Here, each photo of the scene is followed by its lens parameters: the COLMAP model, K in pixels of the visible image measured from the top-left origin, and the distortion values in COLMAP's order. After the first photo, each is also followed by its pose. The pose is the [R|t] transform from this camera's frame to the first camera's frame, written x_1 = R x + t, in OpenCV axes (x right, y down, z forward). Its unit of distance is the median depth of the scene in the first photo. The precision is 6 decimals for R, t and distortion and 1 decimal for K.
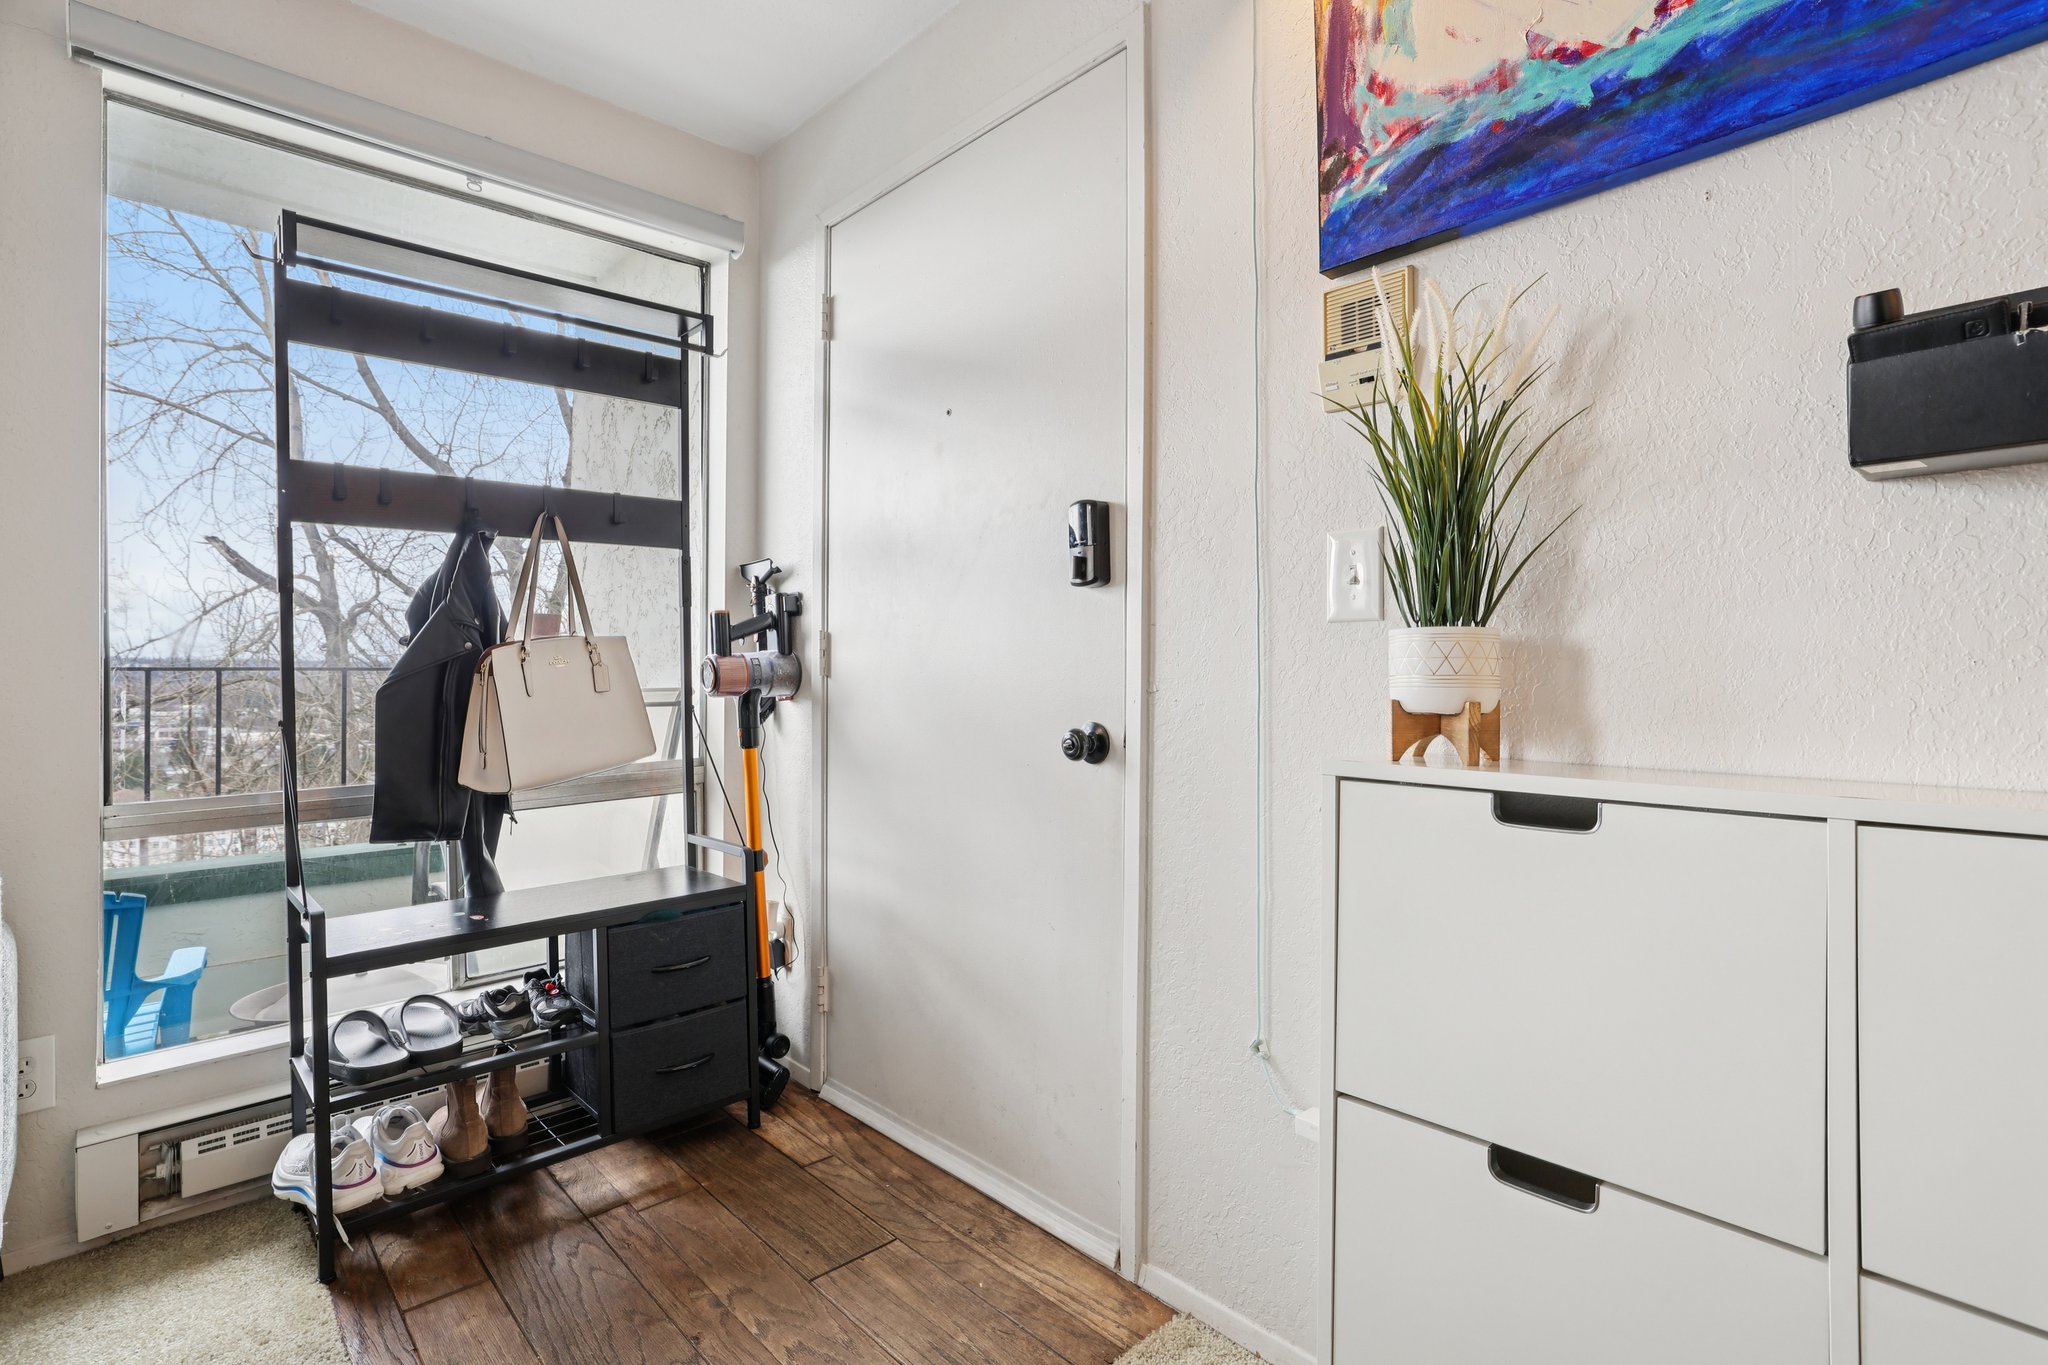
lens RADIAL K [[958.2, 0, 997.2], [0, 958.2, 660.8], [0, 0, 1]] dist [-0.011526, 0.002299]
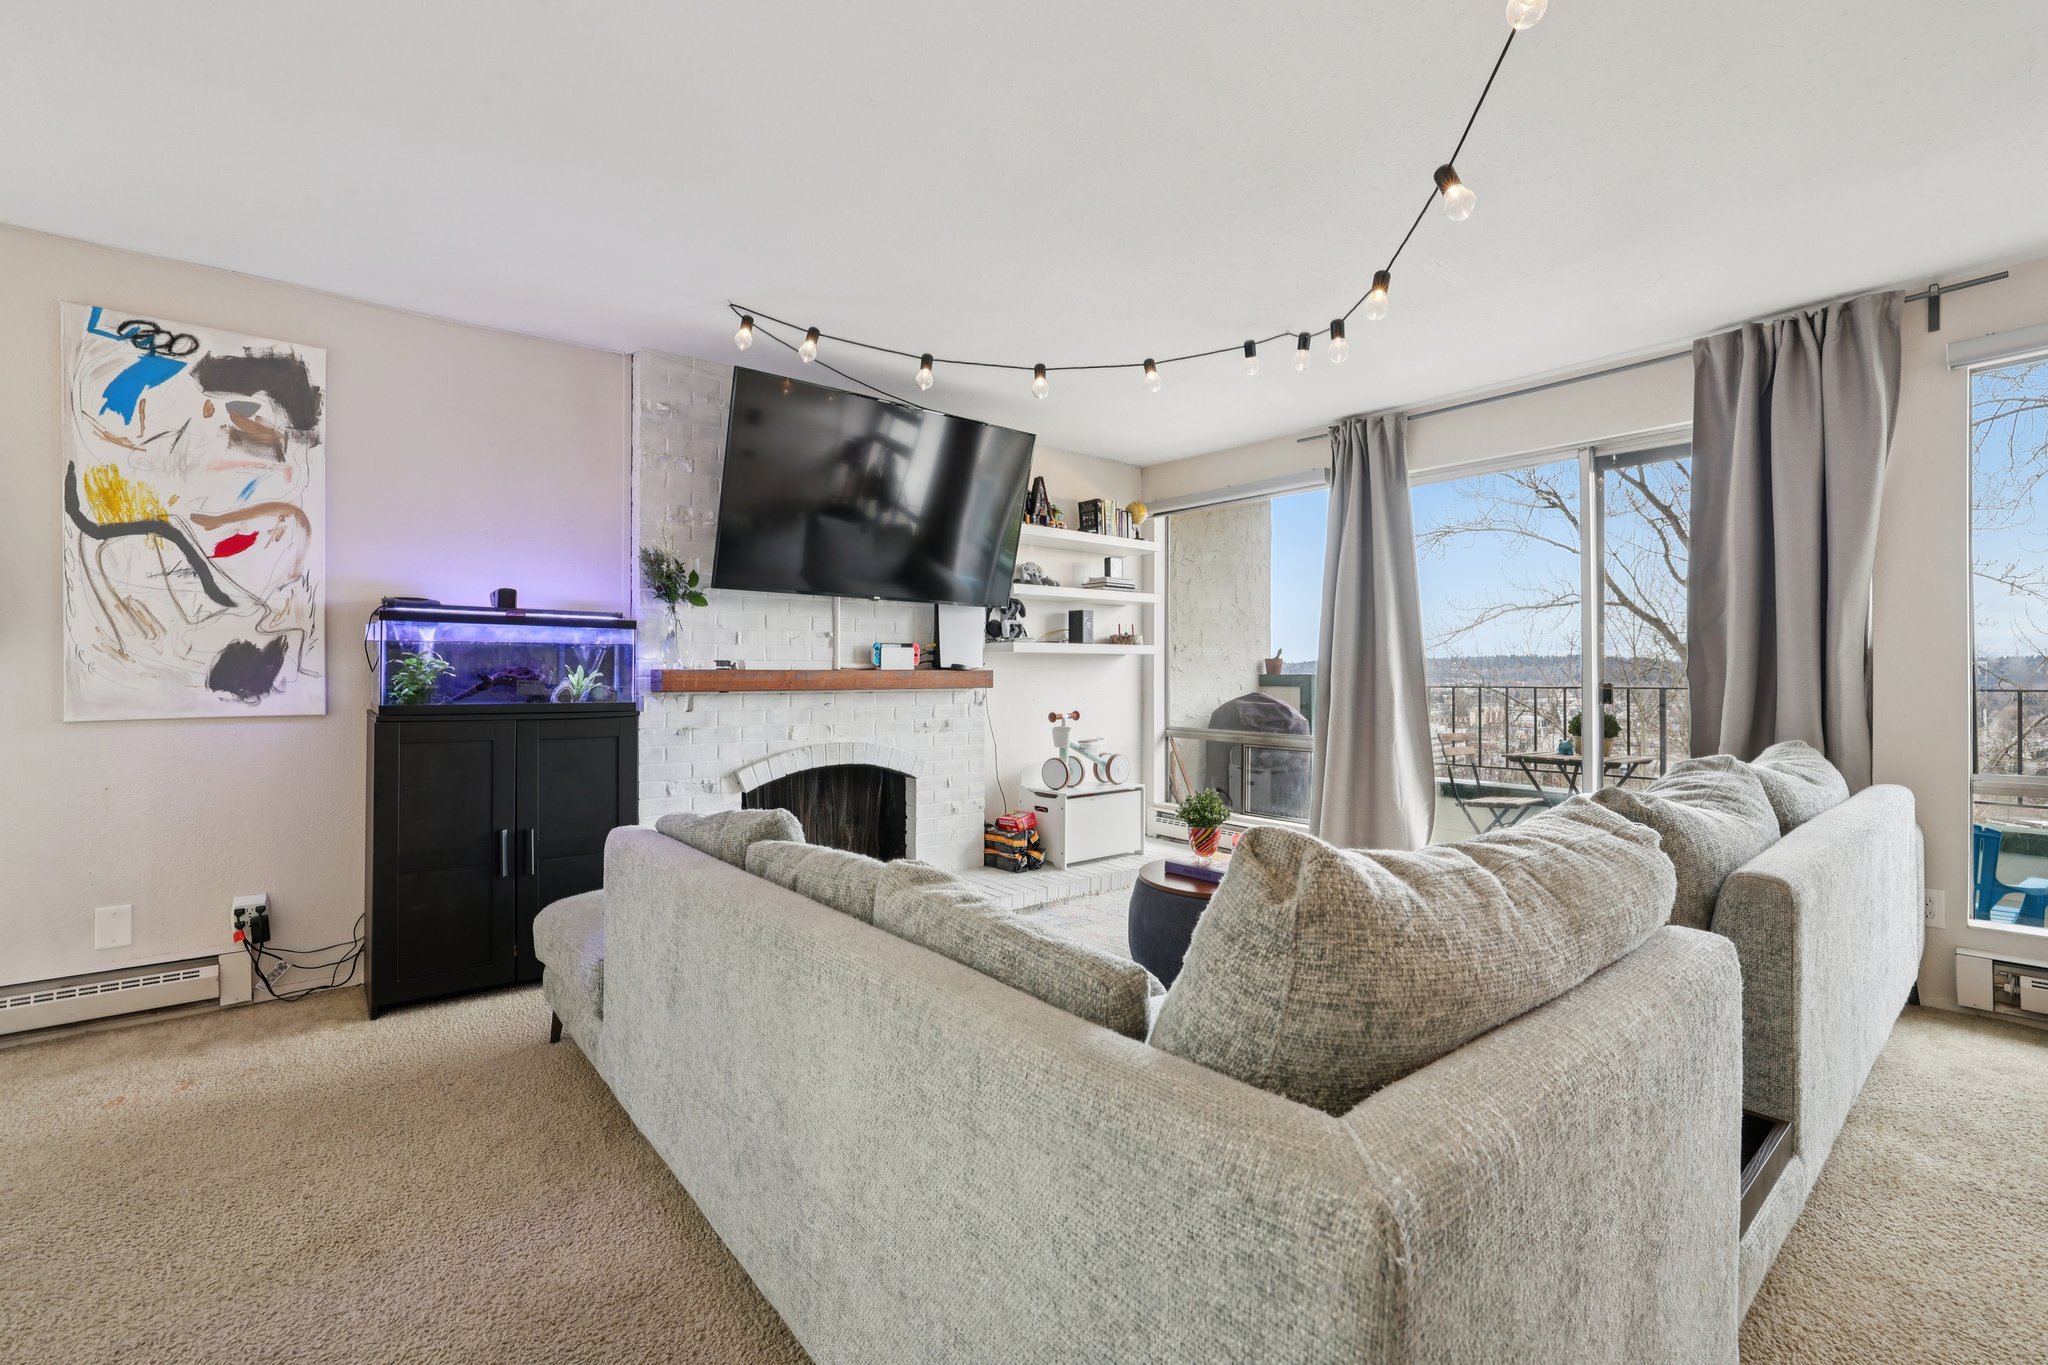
lens RADIAL K [[888.3, 0, 1020.4], [0, 888.3, 675.2], [0, 0, 1]] dist [-0.037102, 0.012013]
pose [[-0.051014, 0.002123, -0.998696, 0.585791], [0.012514, 0.999921, 0.001487, -0.048382], [0.998620, -0.012422, -0.051037, -0.534294]]
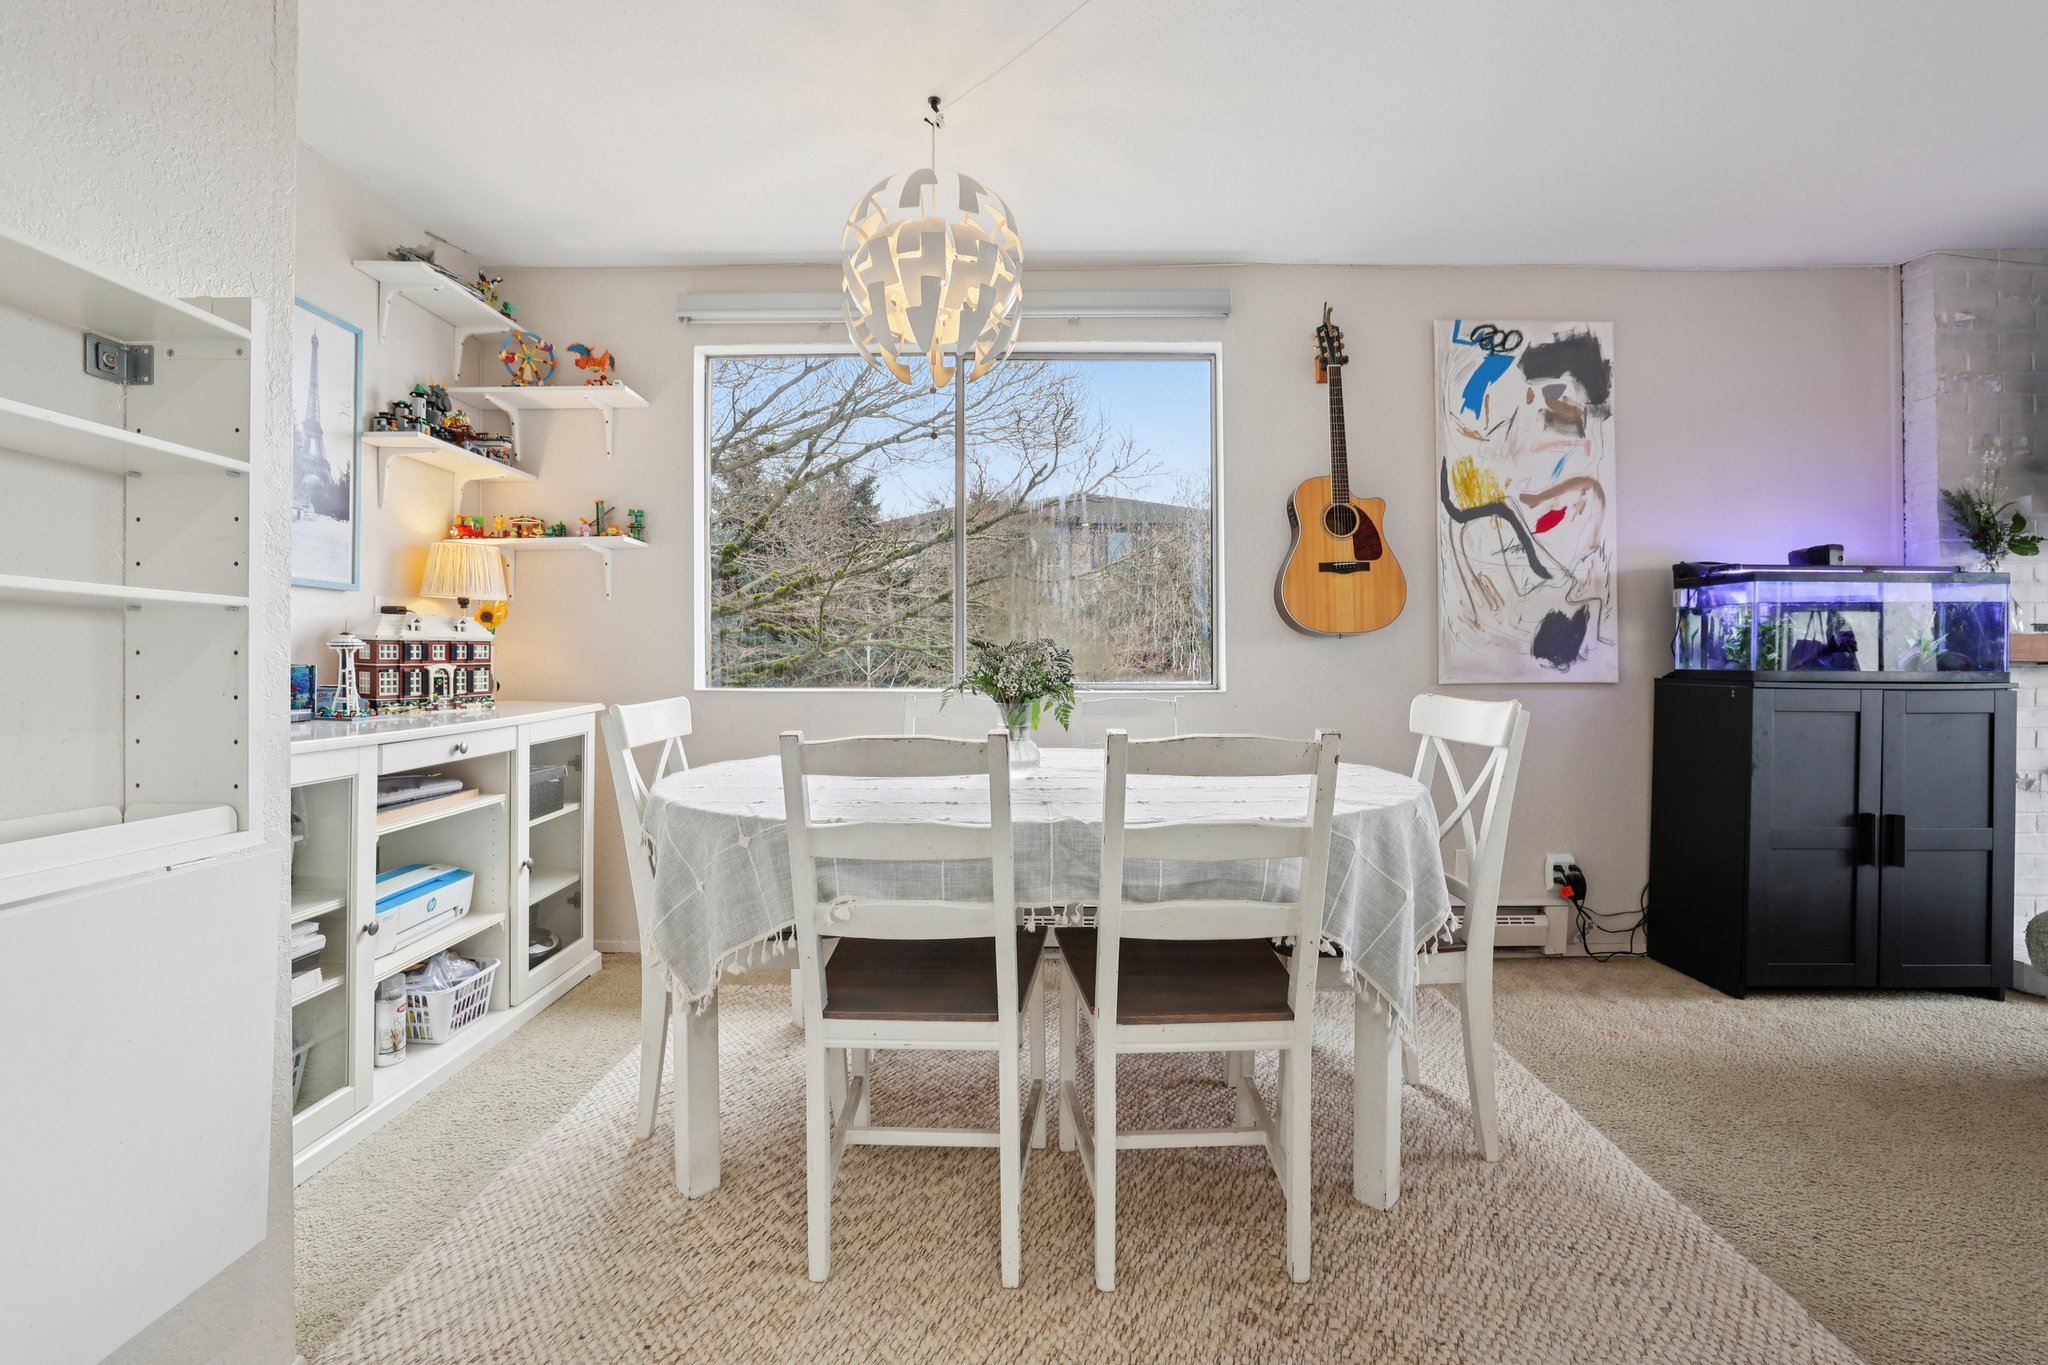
lens RADIAL K [[888.3, 0, 1012.8], [0, 888.3, 671.5], [0, 0, 1]] dist [-0.037102, 0.012013]
pose [[-0.682647, 0.000452, -0.730748, 0.924647], [0.010917, 0.999895, -0.009580, -0.014633], [0.730666, -0.014518, -0.682580, -1.400023]]
